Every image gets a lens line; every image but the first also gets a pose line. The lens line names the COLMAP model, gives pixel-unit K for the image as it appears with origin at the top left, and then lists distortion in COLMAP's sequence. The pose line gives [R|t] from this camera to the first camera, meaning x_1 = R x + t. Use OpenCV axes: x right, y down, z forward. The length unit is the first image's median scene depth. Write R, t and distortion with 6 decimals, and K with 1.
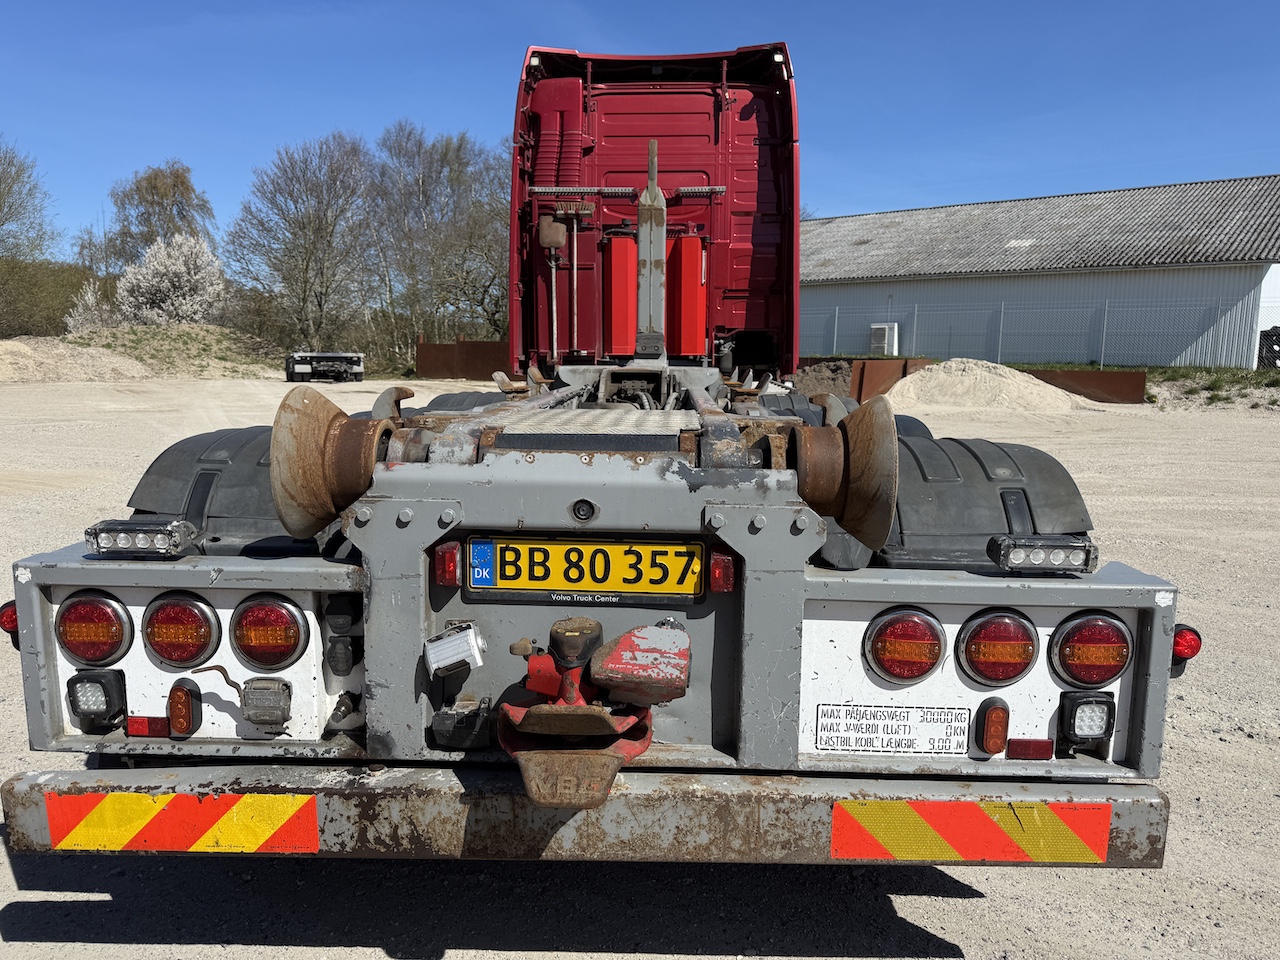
lens RADIAL K [[915.5, 0, 640.7], [0, 915.5, 505.5], [0, 0, 1]] dist [0.034006, -0.042975]
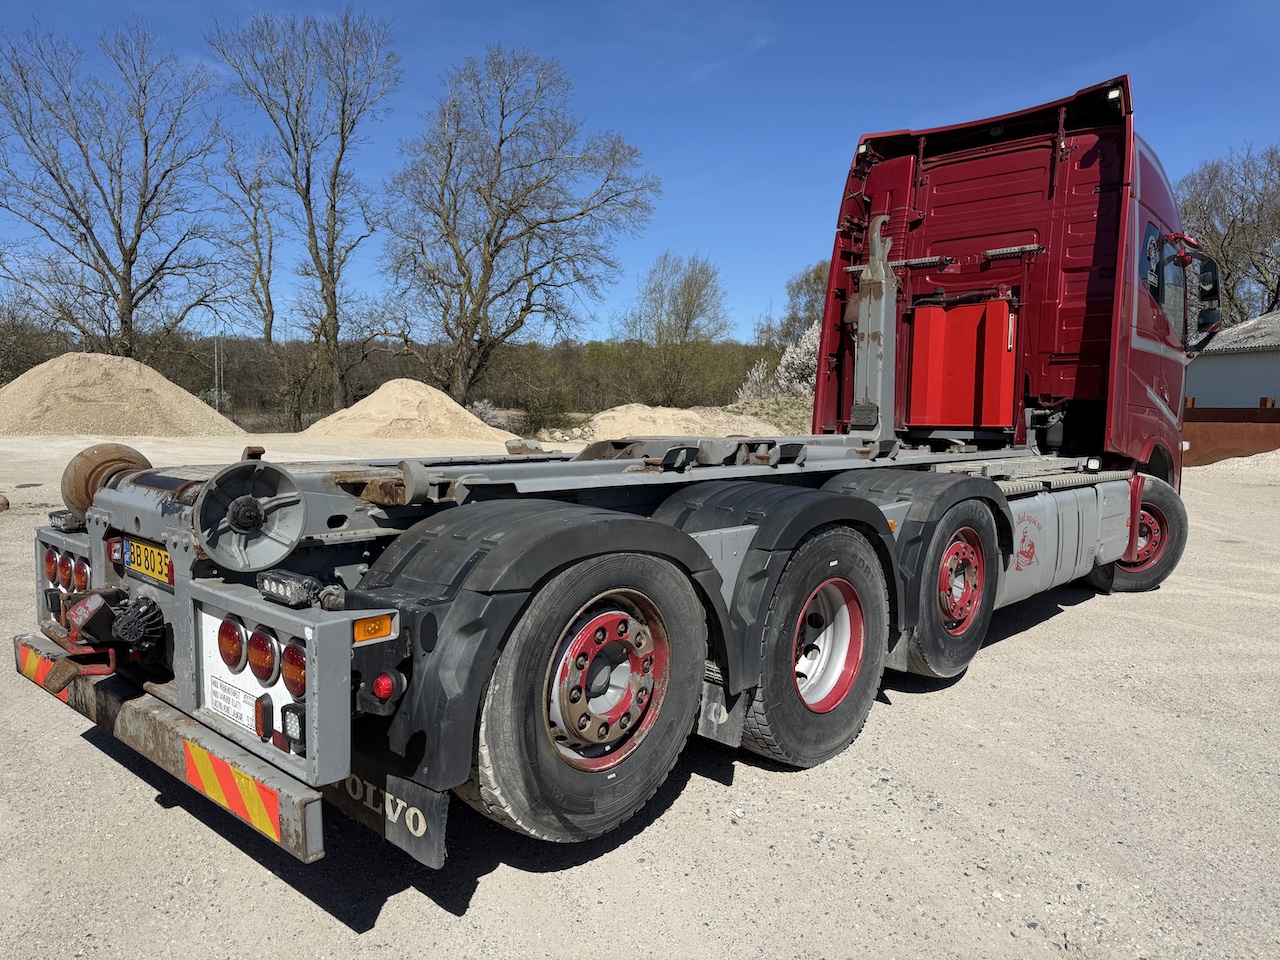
lens RADIAL K [[915.5, 0, 648.8], [0, 915.5, 498.2], [0, 0, 1]] dist [0.034006, -0.042975]
pose [[0.764737, 0.060682, -0.641479, 0.078870], [-0.111493, 0.993000, -0.038982, -0.003546], [0.634623, 0.101331, 0.766150, 0.015845]]
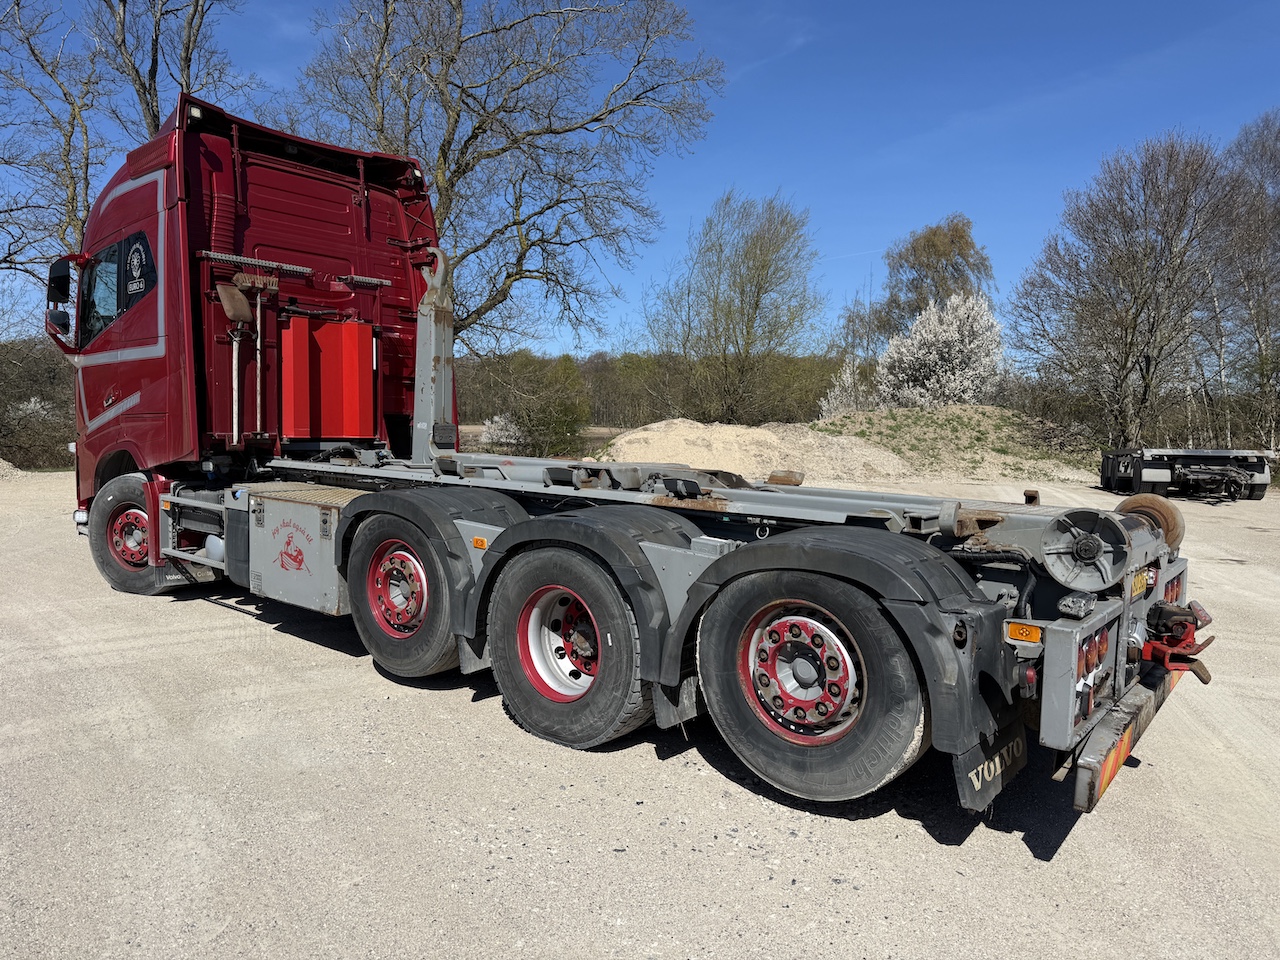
lens RADIAL K [[915.5, 0, 632.7], [0, 915.5, 484.9], [0, 0, 1]] dist [0.034006, -0.042975]
pose [[0.727599, 0.043849, -0.684600, -0.174982], [-0.117384, 0.991195, -0.061271, -0.056827], [0.675885, 0.124942, 0.726339, 0.292032]]
